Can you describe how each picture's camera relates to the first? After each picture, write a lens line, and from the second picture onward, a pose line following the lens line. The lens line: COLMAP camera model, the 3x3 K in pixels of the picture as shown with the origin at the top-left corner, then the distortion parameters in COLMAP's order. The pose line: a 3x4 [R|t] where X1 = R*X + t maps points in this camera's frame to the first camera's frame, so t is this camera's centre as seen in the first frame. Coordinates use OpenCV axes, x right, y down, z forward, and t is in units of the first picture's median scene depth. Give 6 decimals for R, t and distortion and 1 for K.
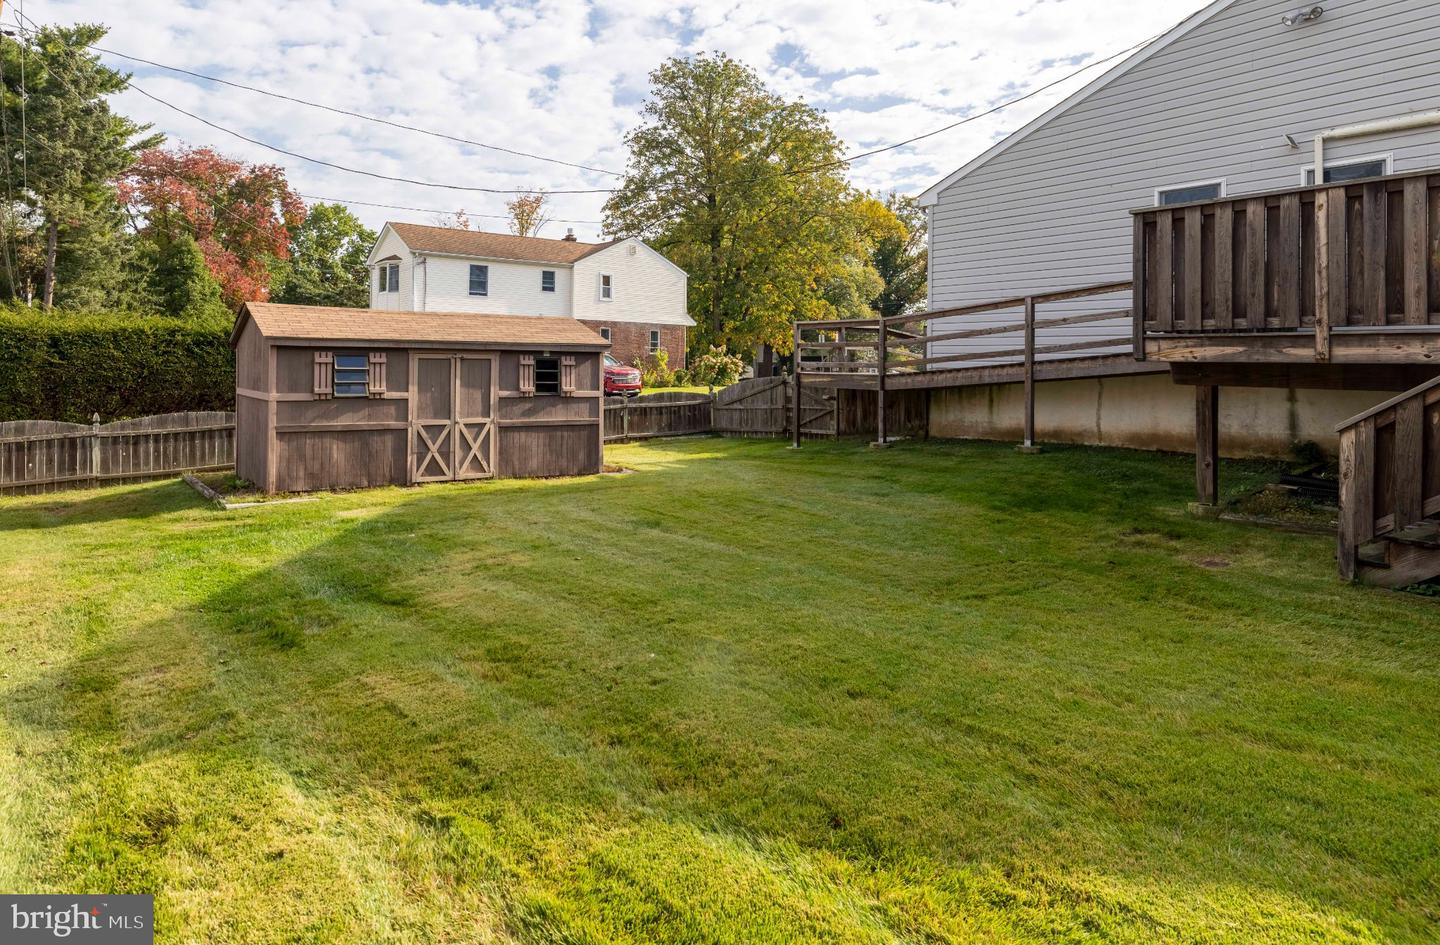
lens RADIAL K [[816.5, 0, 607.7], [0, 816.5, 337.7], [0, 0, 1]] dist [0.029101, 0.010735]
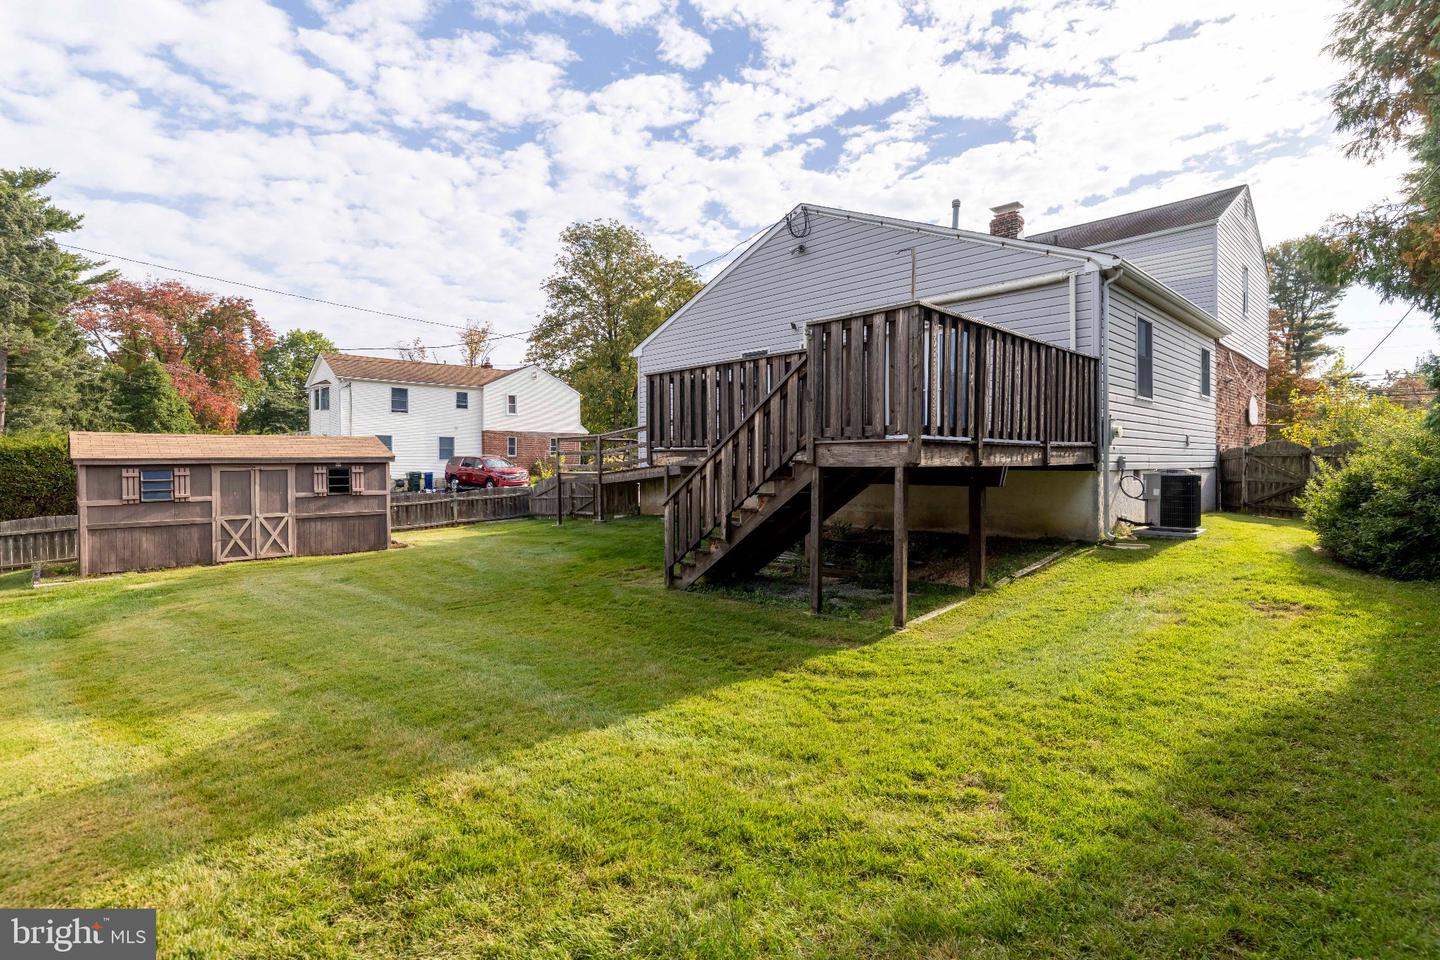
lens RADIAL K [[672.6, 0, 732.0], [0, 672.6, 481.1], [0, 0, 1]] dist [0.016947, -0.010918]
pose [[0.983109, -0.028575, 0.180776, 0.130104], [0.017018, 0.997730, 0.065161, -0.005556], [-0.182228, -0.060984, 0.981363, -0.083394]]
